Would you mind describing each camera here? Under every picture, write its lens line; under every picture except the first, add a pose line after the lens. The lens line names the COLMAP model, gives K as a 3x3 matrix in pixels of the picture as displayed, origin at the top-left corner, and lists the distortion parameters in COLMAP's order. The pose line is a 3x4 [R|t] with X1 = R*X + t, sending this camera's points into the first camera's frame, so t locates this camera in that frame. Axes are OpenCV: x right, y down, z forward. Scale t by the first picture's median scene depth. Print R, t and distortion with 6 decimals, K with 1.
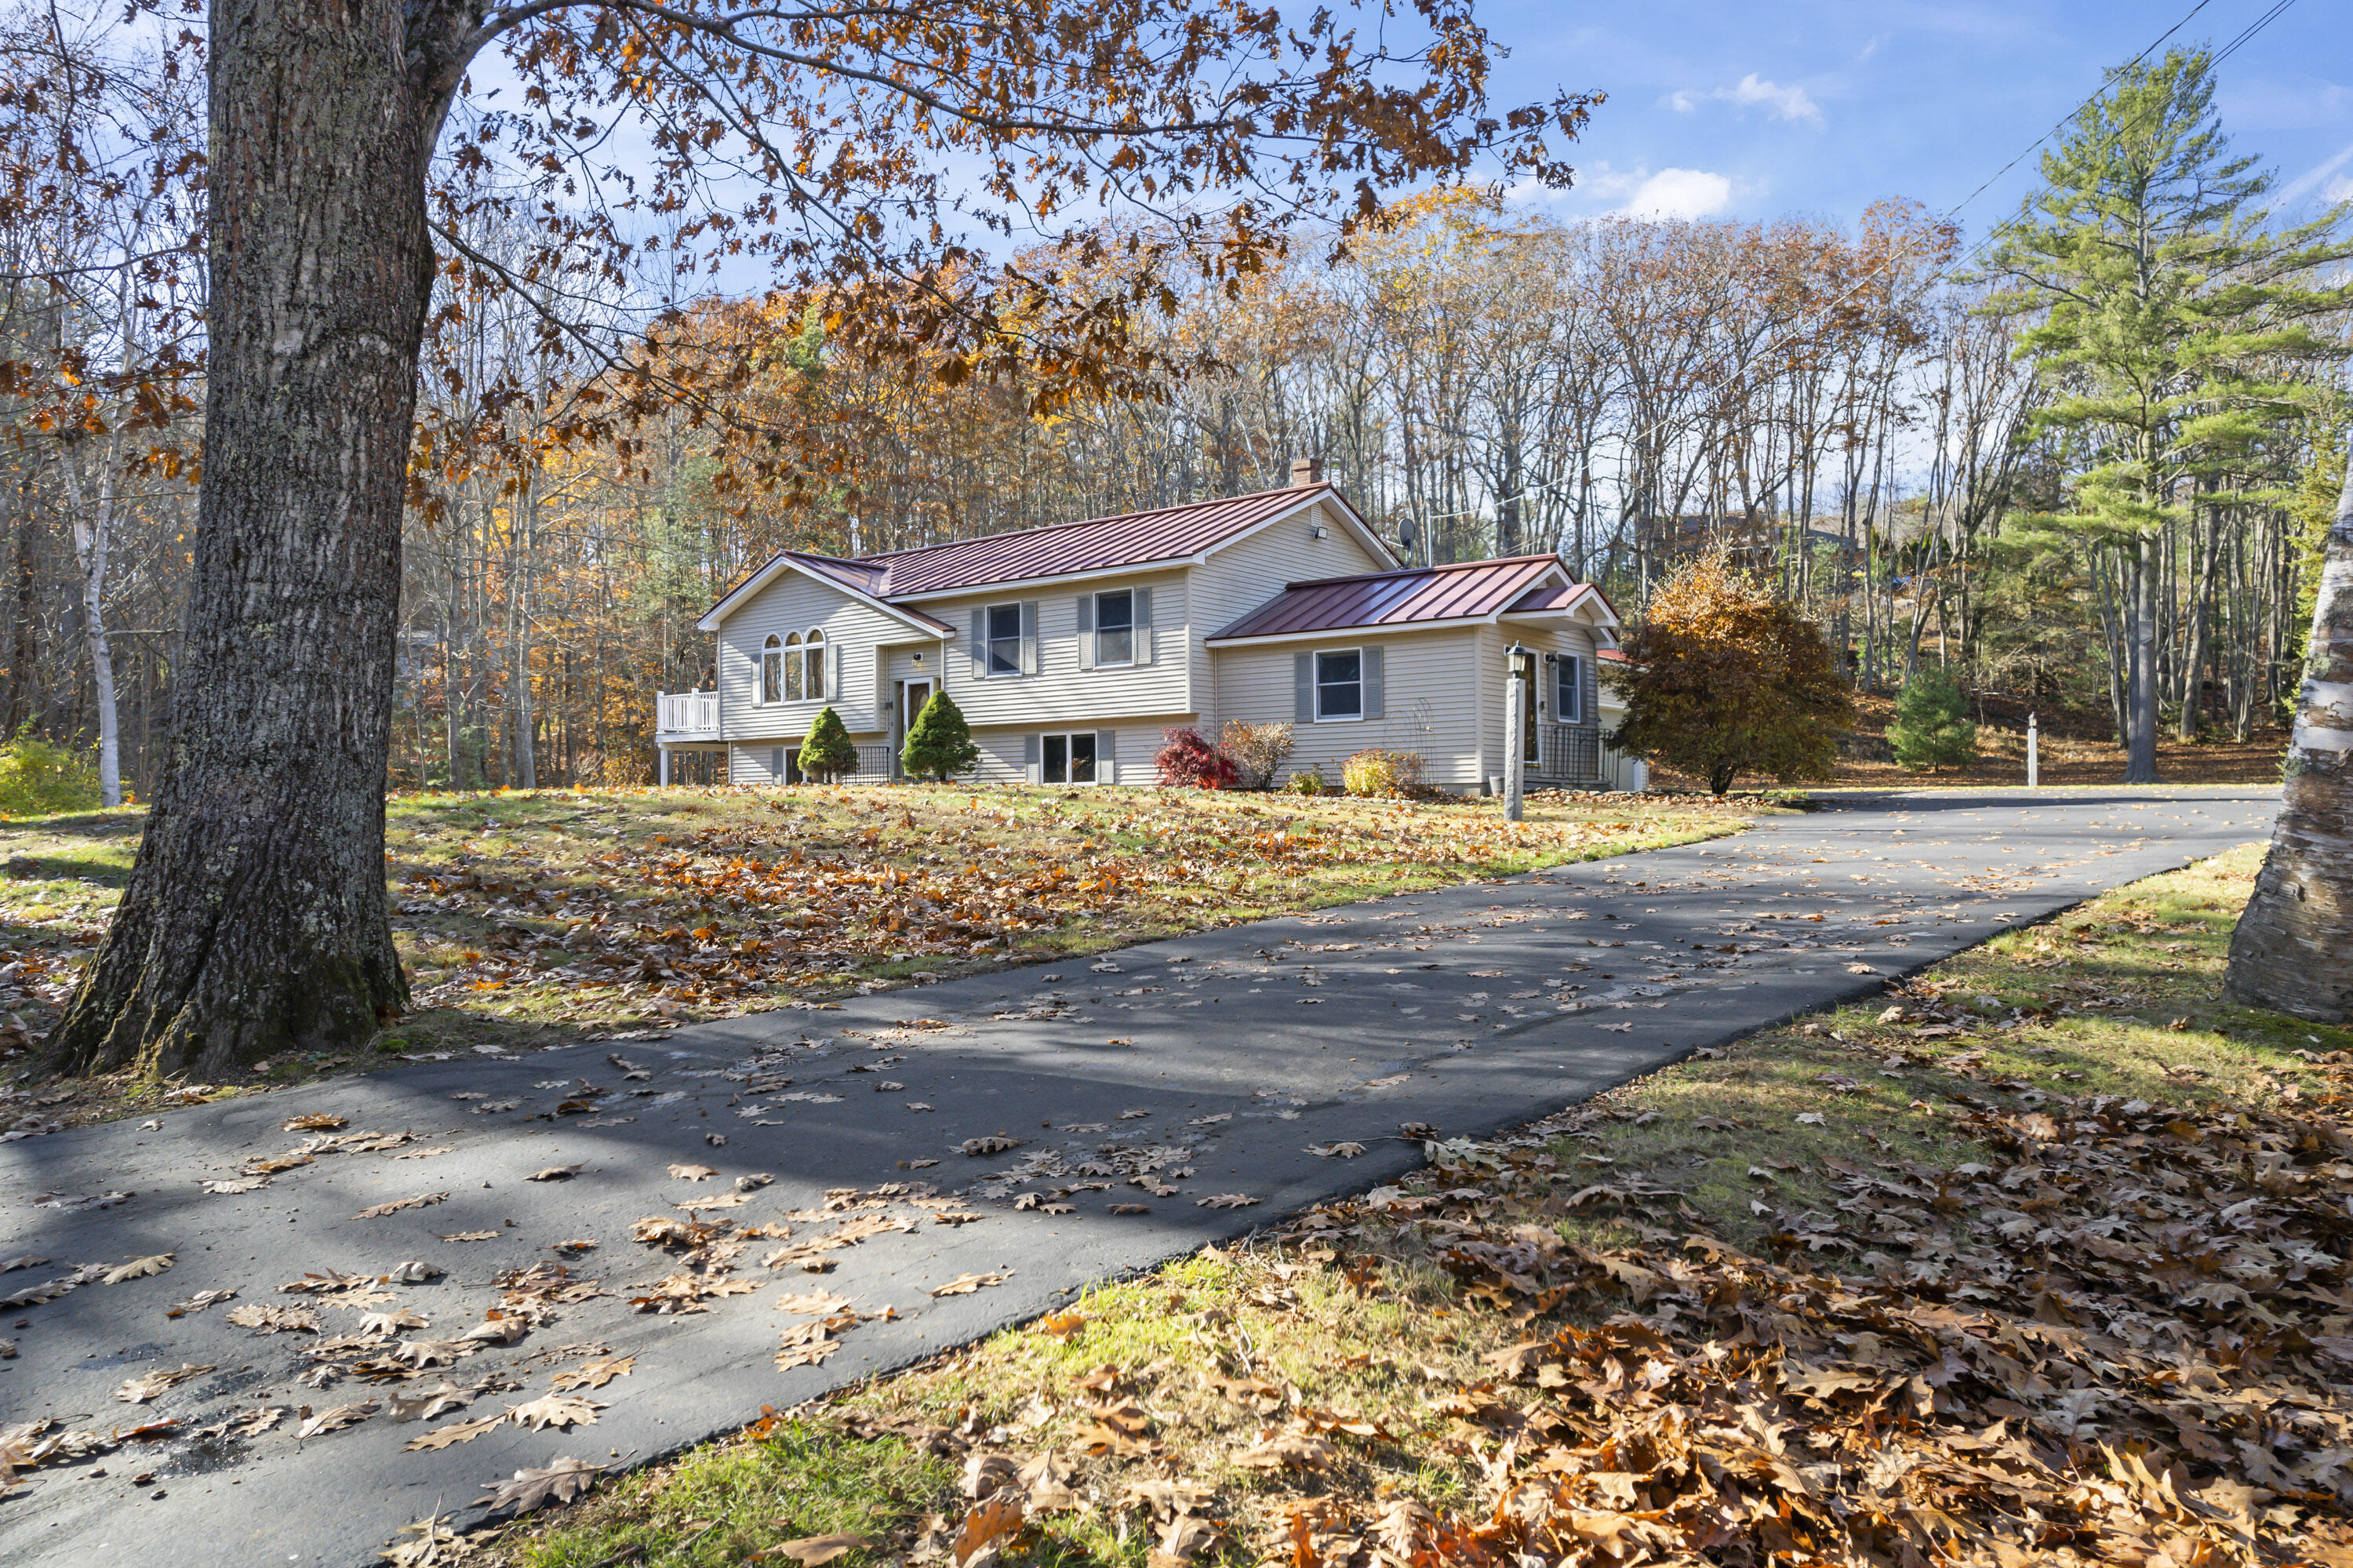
lens RADIAL K [[1473.2, 0, 1165.6], [0, 1473.2, 783.1], [0, 0, 1]] dist [-0.020264, -0.001784]
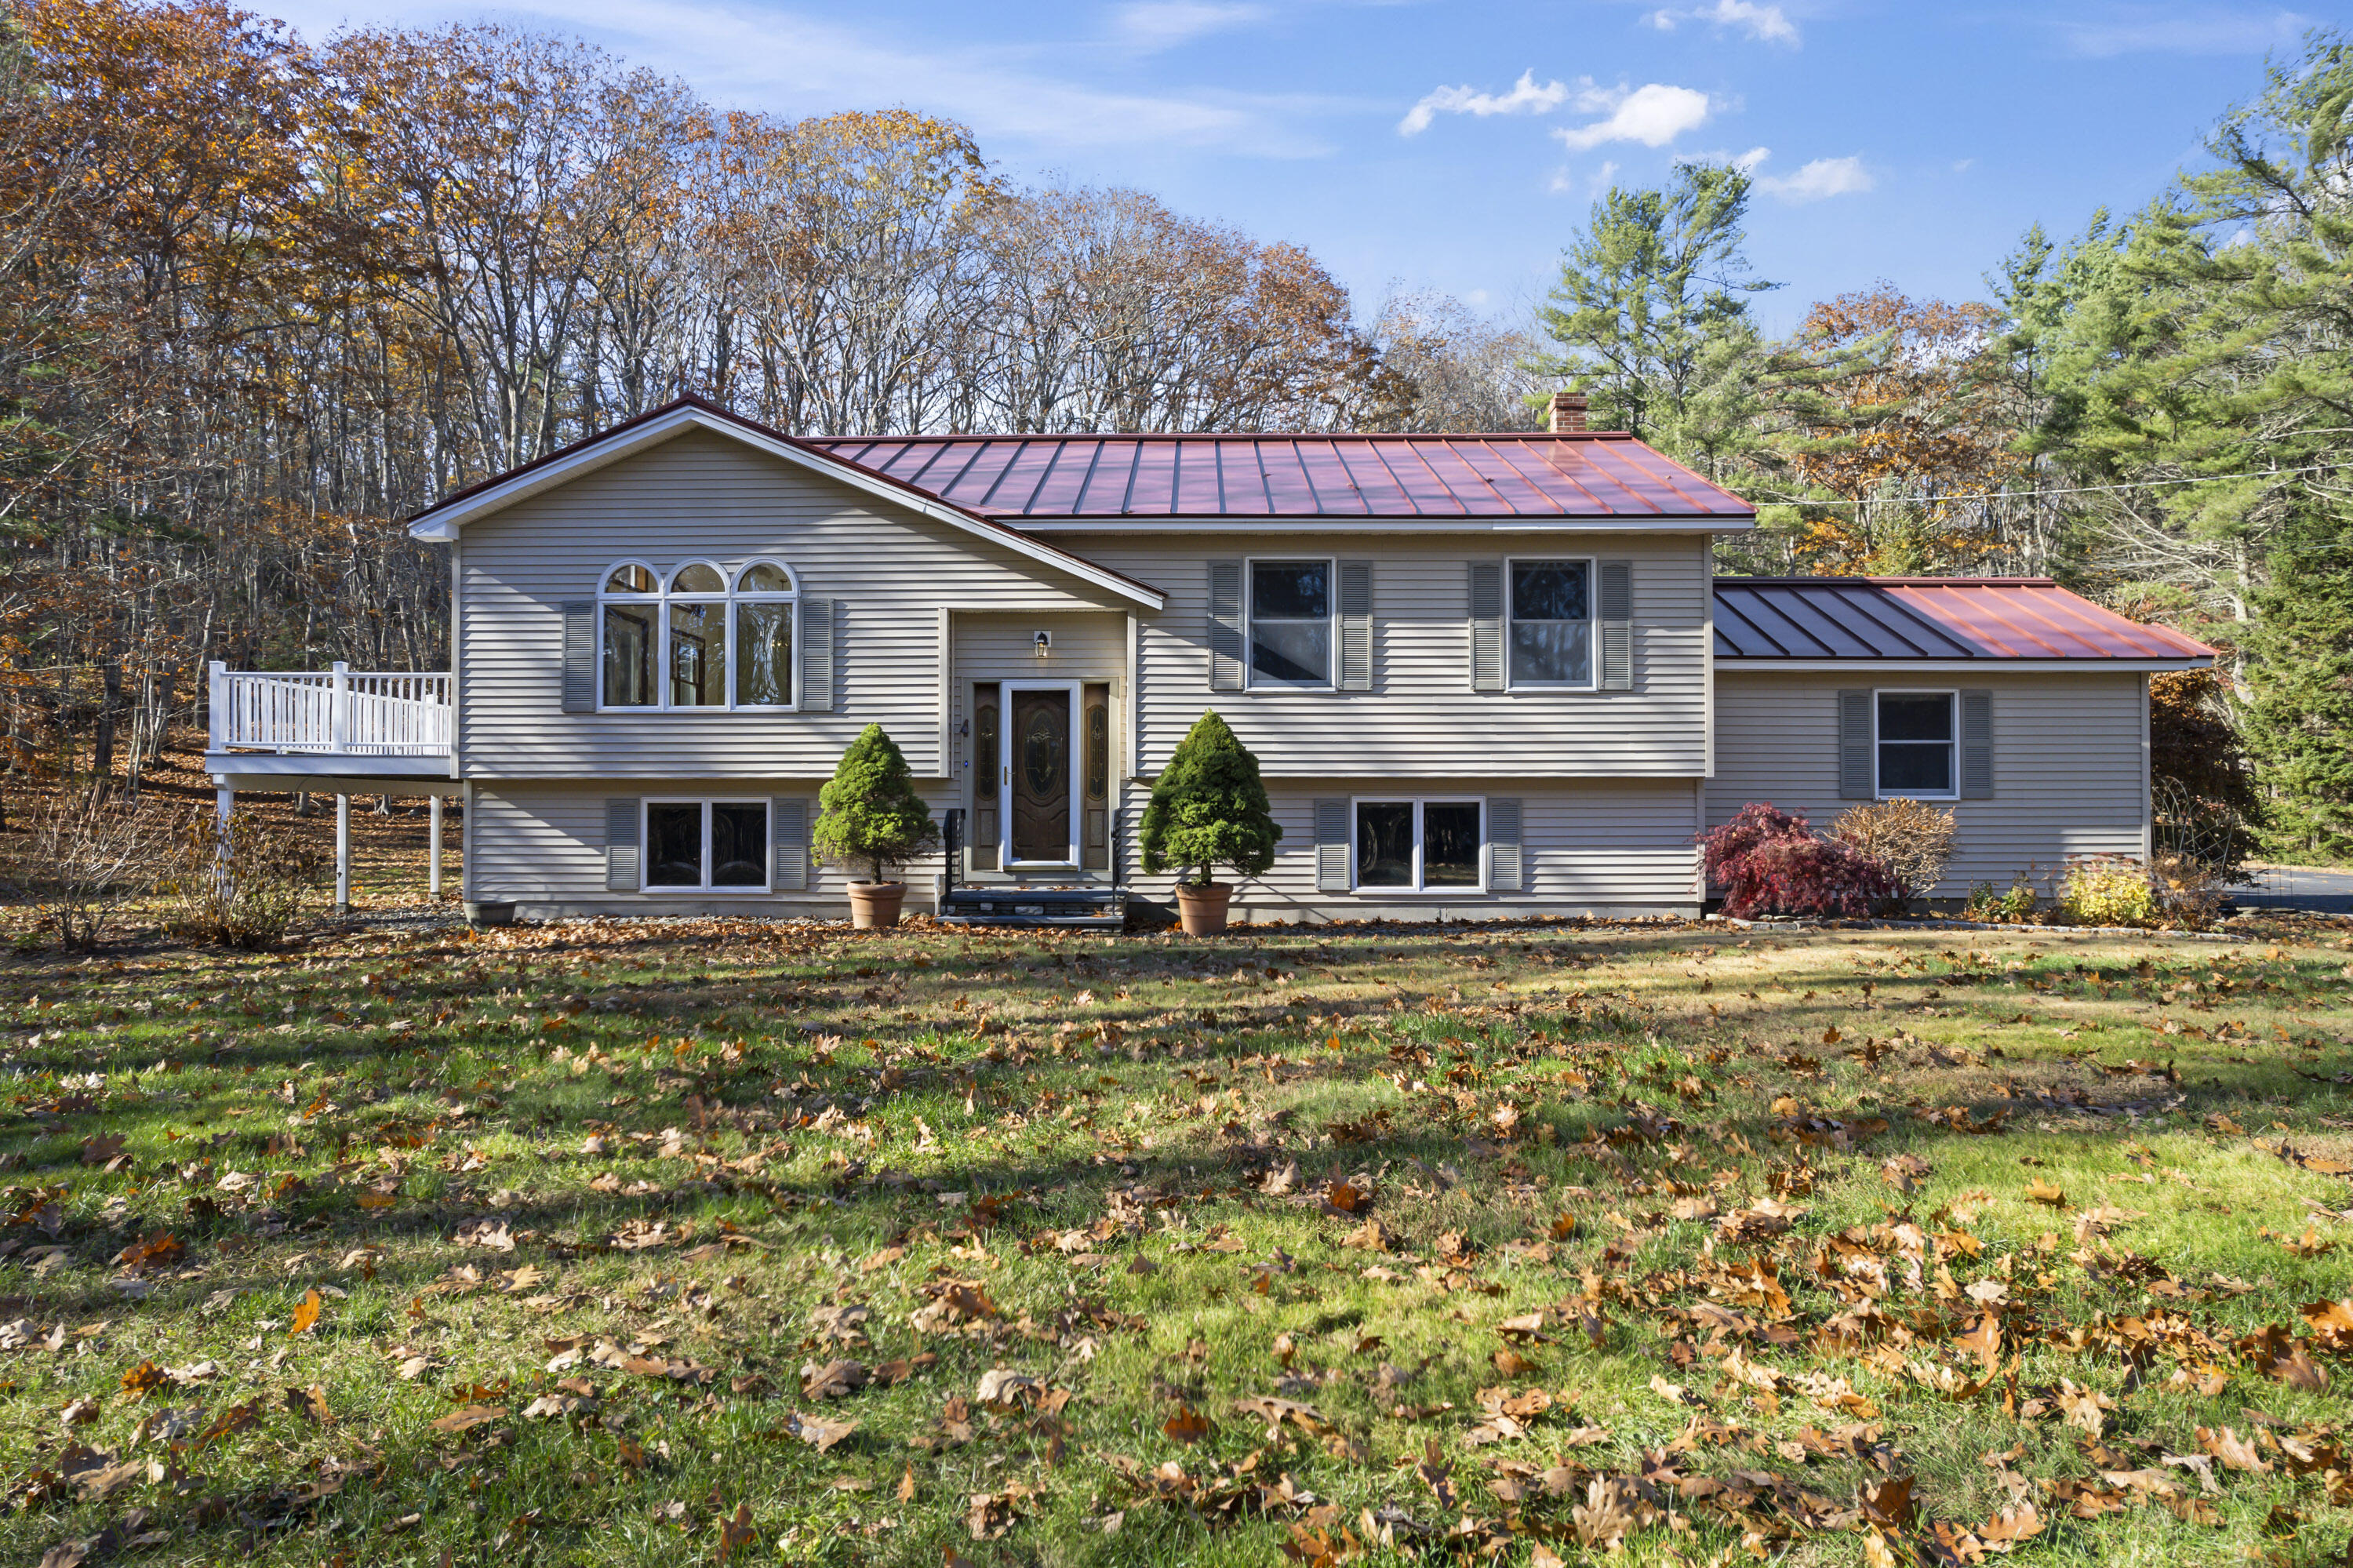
lens RADIAL K [[1473.2, 0, 1167.5], [0, 1473.2, 790.8], [0, 0, 1]] dist [-0.020264, -0.001784]
pose [[0.809416, 0.041797, 0.585747, -0.480167], [-0.017523, 0.998739, -0.047054, -0.008714], [-0.586975, 0.027822, 0.809127, 0.602473]]
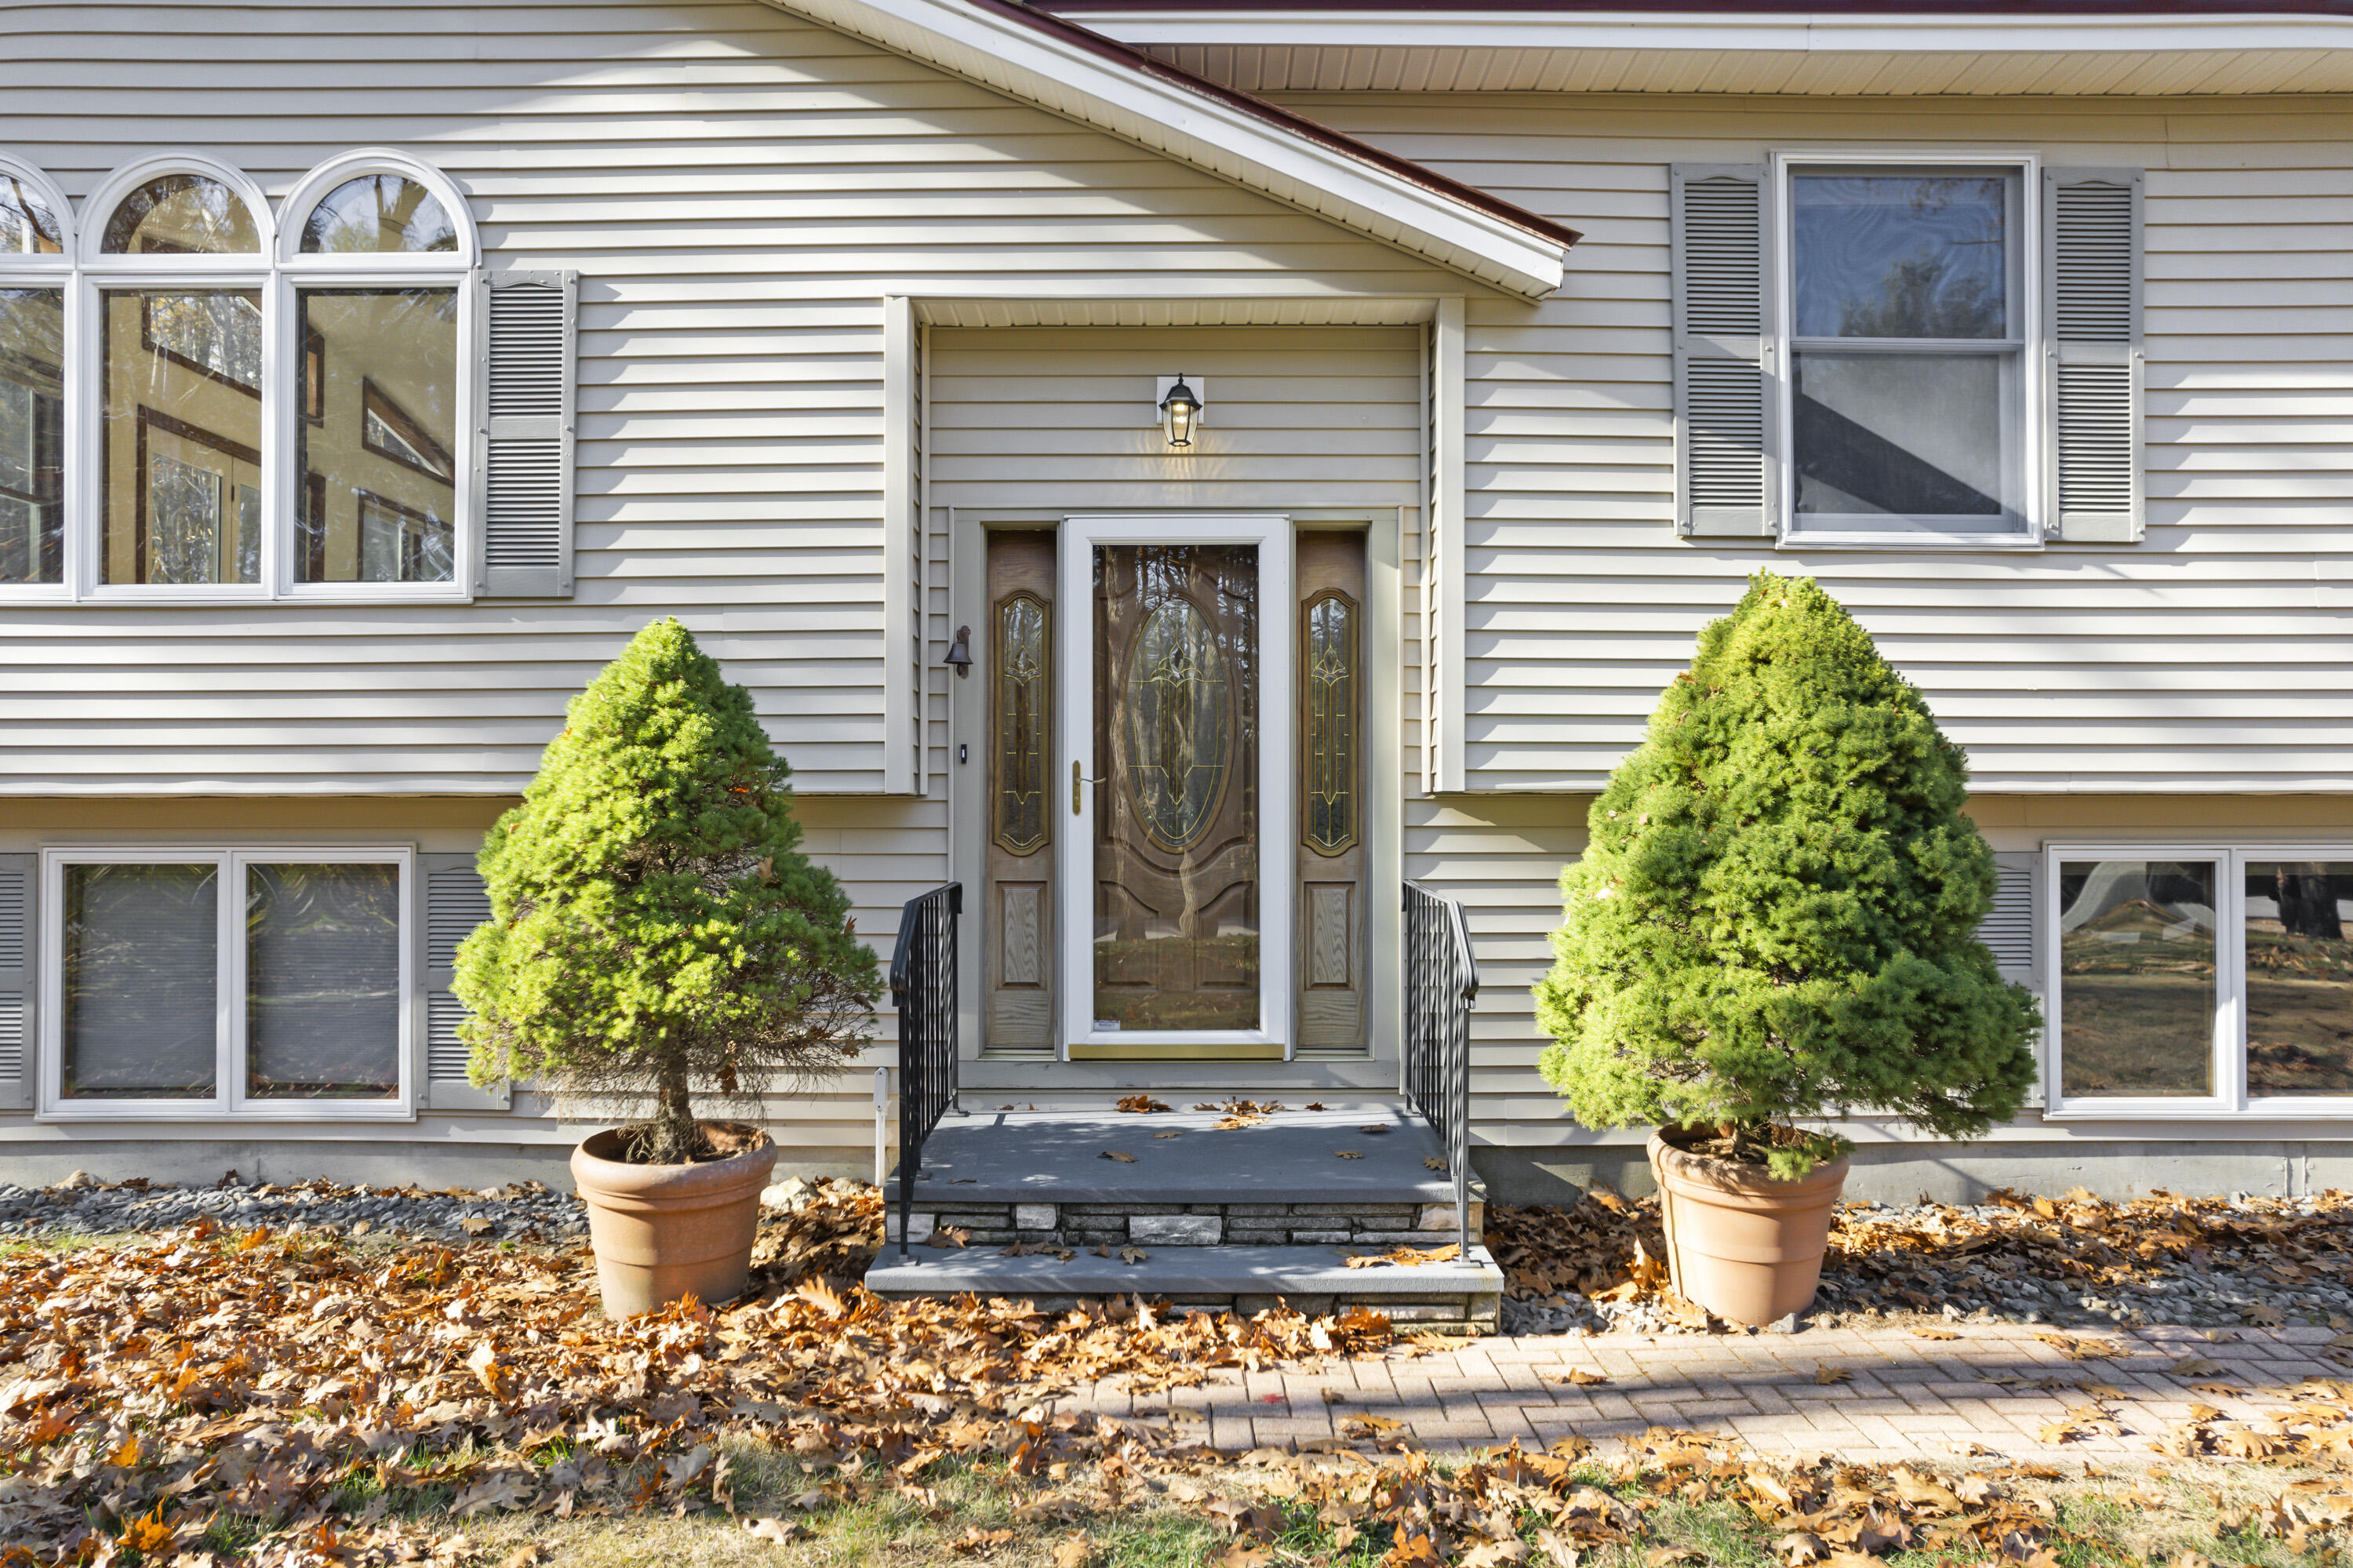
lens RADIAL K [[1473.2, 0, 1186.2], [0, 1473.2, 780.1], [0, 0, 1]] dist [-0.020264, -0.001784]
pose [[0.789606, 0.045613, 0.611917, -0.306299], [-0.016444, 0.998448, -0.053206, -0.030923], [-0.613394, 0.031949, 0.789130, 0.936283]]
